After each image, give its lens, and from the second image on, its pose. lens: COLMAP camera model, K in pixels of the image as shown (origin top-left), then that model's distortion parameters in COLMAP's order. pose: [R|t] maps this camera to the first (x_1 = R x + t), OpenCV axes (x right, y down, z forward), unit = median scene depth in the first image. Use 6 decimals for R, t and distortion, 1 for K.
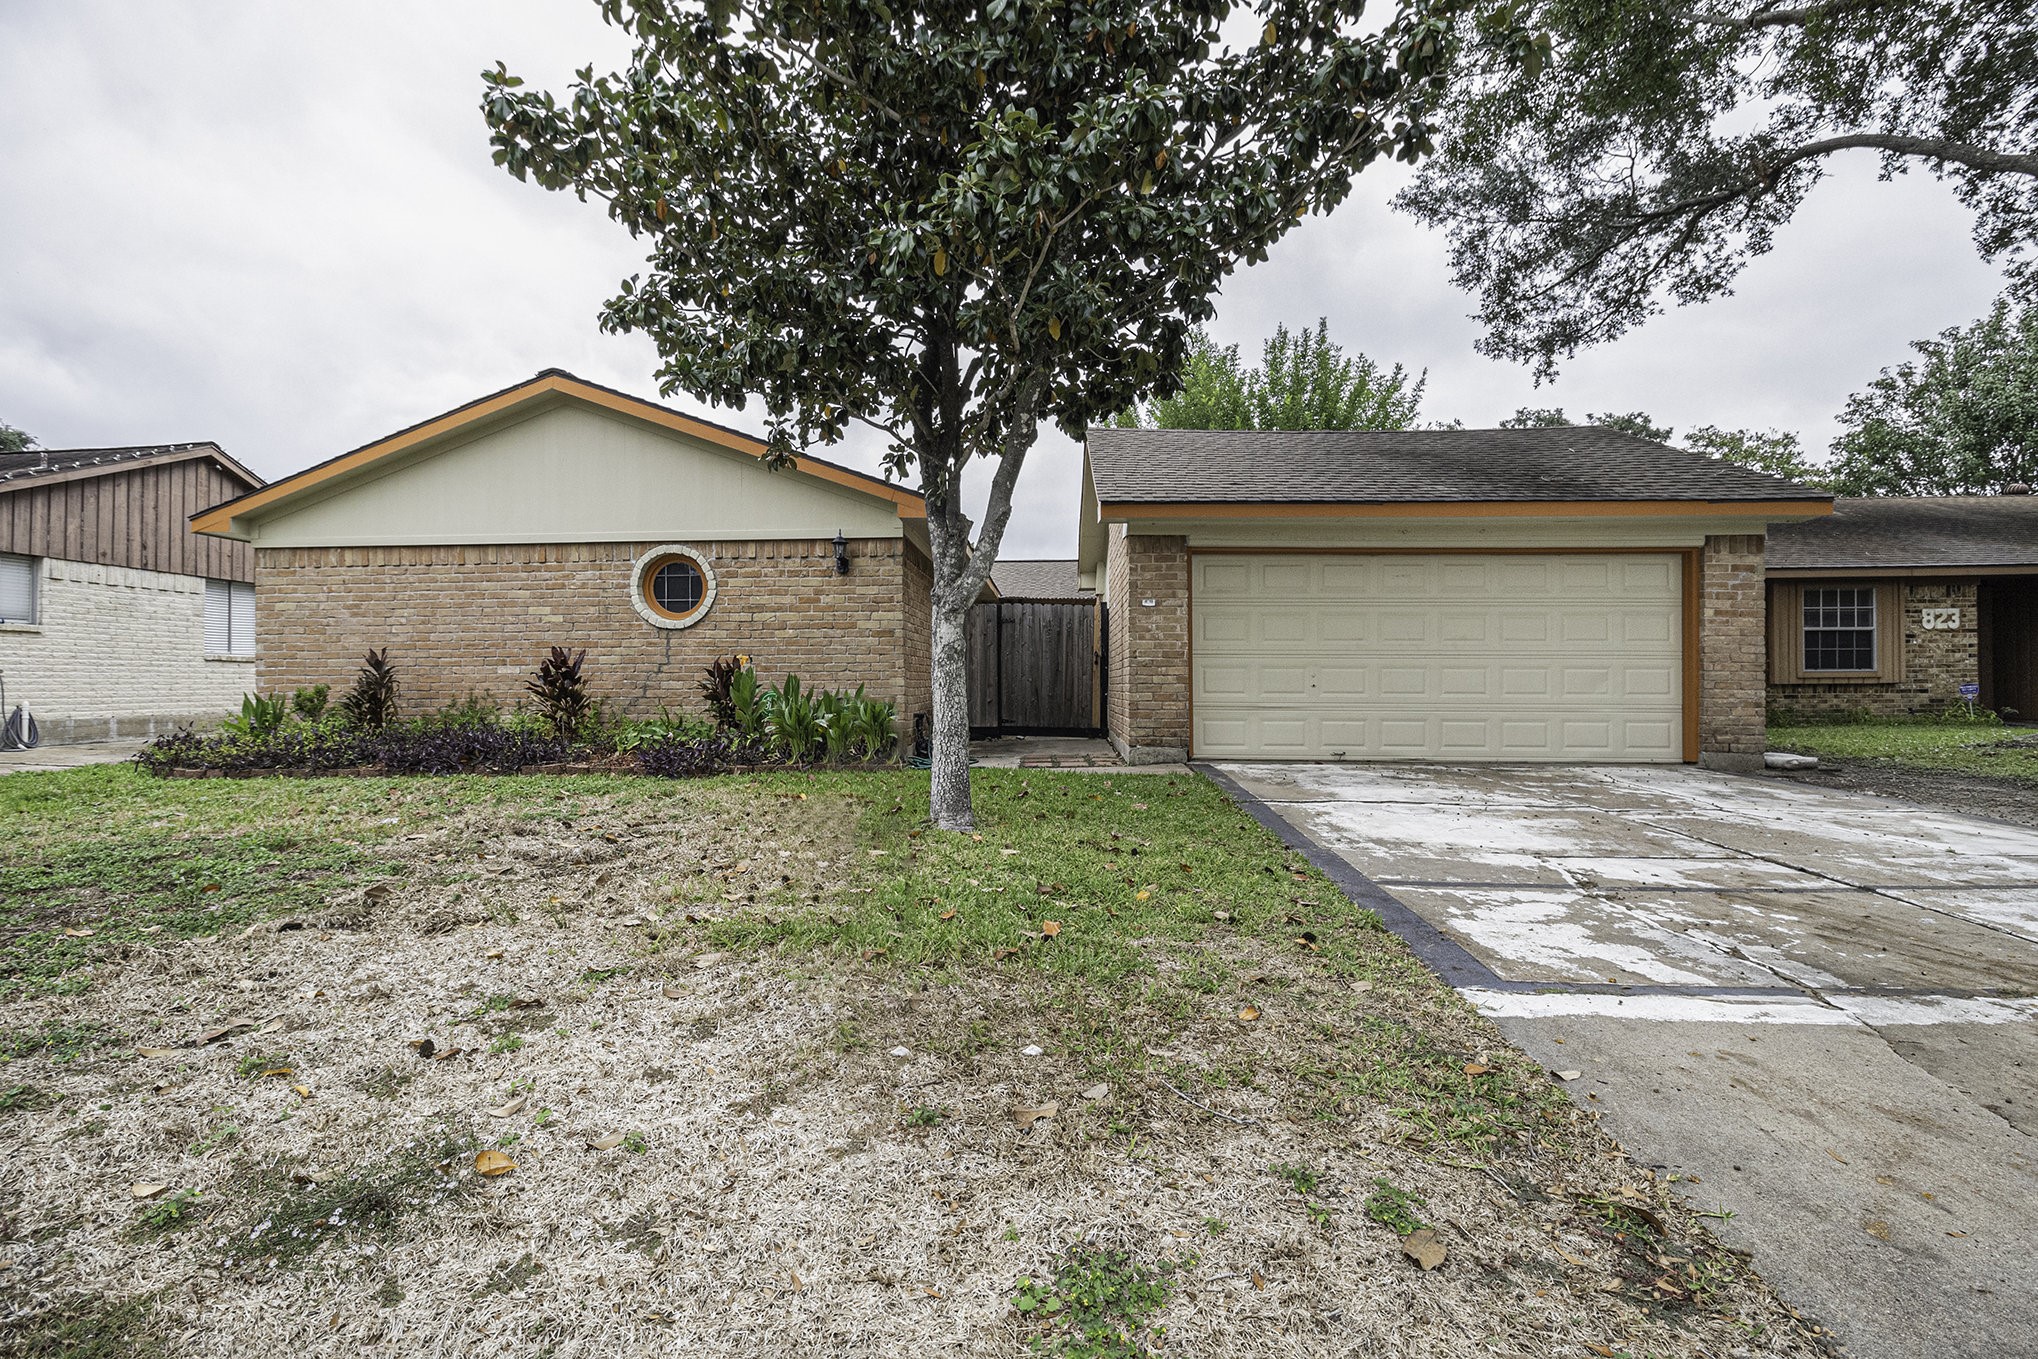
lens RADIAL K [[950.9, 0, 1018.5], [0, 950.9, 673.9], [0, 0, 1]] dist [0.001012, -0.000189]
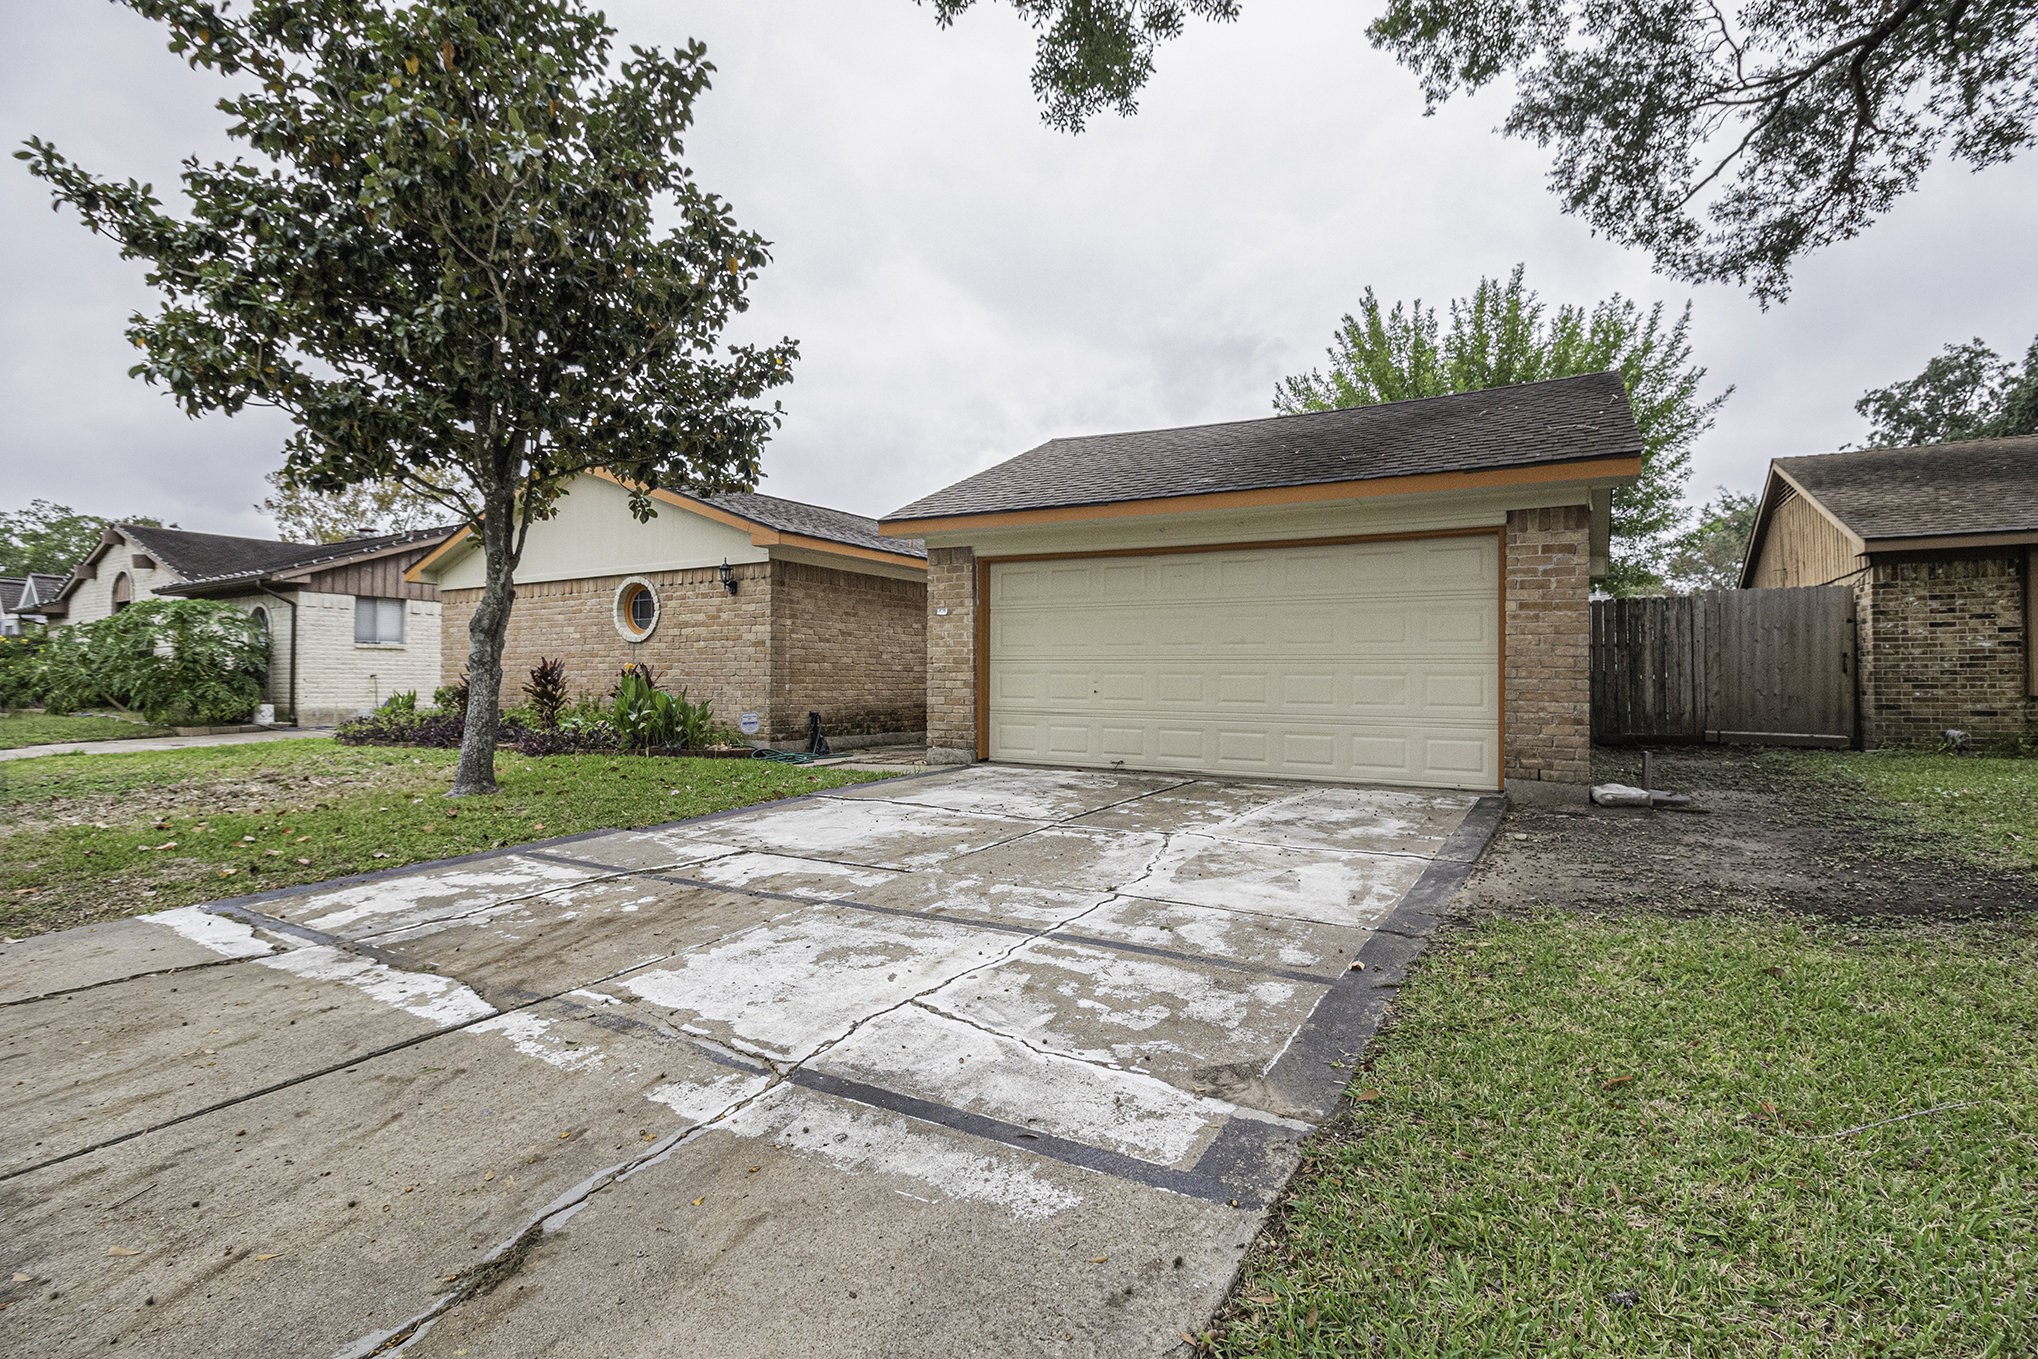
lens RADIAL K [[950.9, 0, 1017.1], [0, 950.9, 675.2], [0, 0, 1]] dist [0.001012, -0.000189]
pose [[0.897488, 0.002487, -0.441031, 0.664942], [-0.004269, 0.999986, -0.003047, -0.001206], [0.441017, 0.004618, 0.897487, 0.084643]]
